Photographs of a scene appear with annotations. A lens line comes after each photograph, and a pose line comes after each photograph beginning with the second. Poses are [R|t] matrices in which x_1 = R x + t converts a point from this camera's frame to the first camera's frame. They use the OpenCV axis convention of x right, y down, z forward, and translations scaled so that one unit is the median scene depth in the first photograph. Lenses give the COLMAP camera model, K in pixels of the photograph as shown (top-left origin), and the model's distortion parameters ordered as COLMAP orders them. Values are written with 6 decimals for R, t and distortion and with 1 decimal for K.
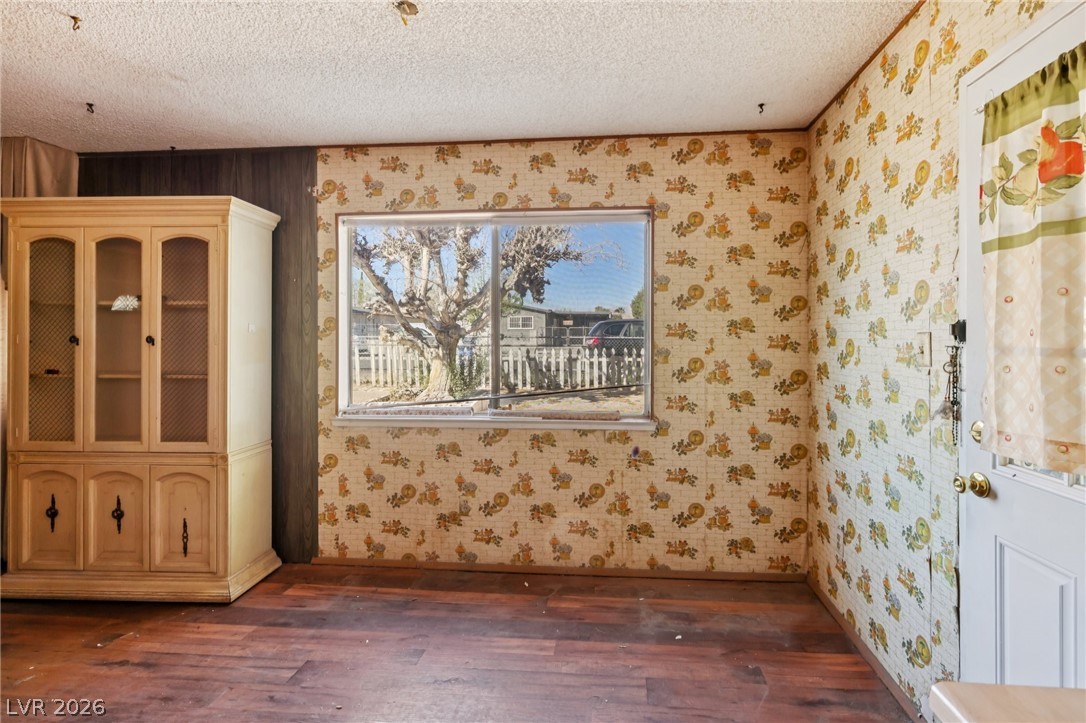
lens RADIAL K [[510.3, 0, 566.5], [0, 510.3, 337.8], [0, 0, 1]] dist [0.011196, 0.000882]
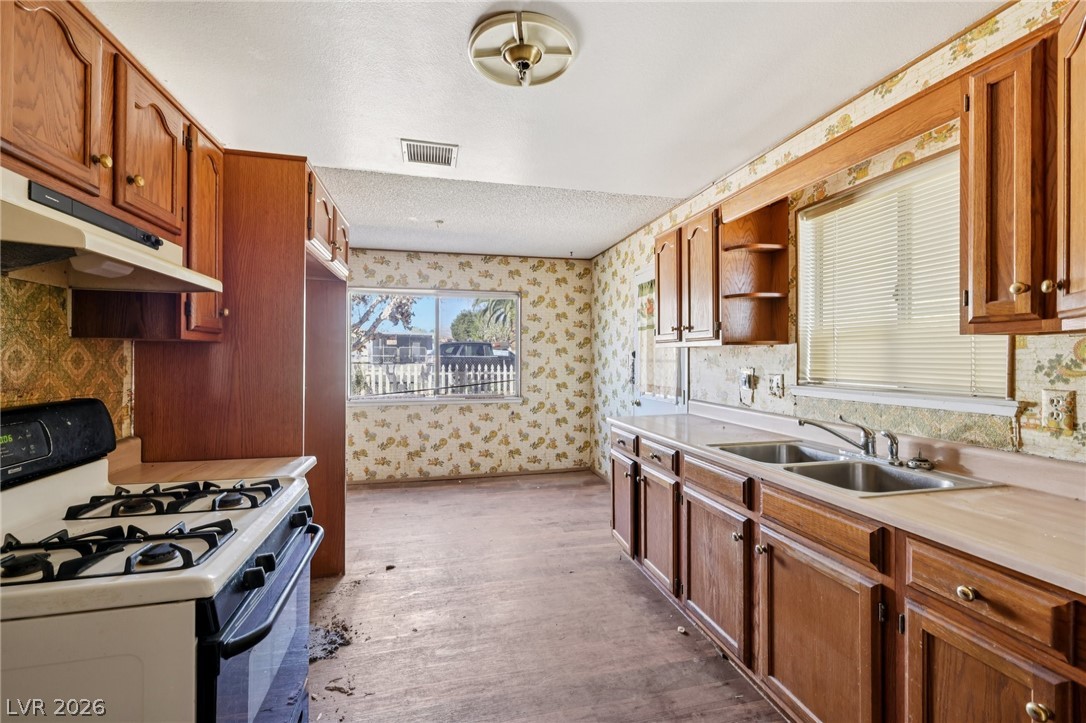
lens RADIAL K [[475.1, 0, 535.1], [0, 475.1, 358.0], [0, 0, 1]] dist [0.004855, -0.000677]
pose [[0.951351, -0.000504, 0.308109, -0.355476], [-0.000389, 0.999996, 0.002837, 0.000012], [-0.308109, -0.002819, 0.951347, -0.803617]]
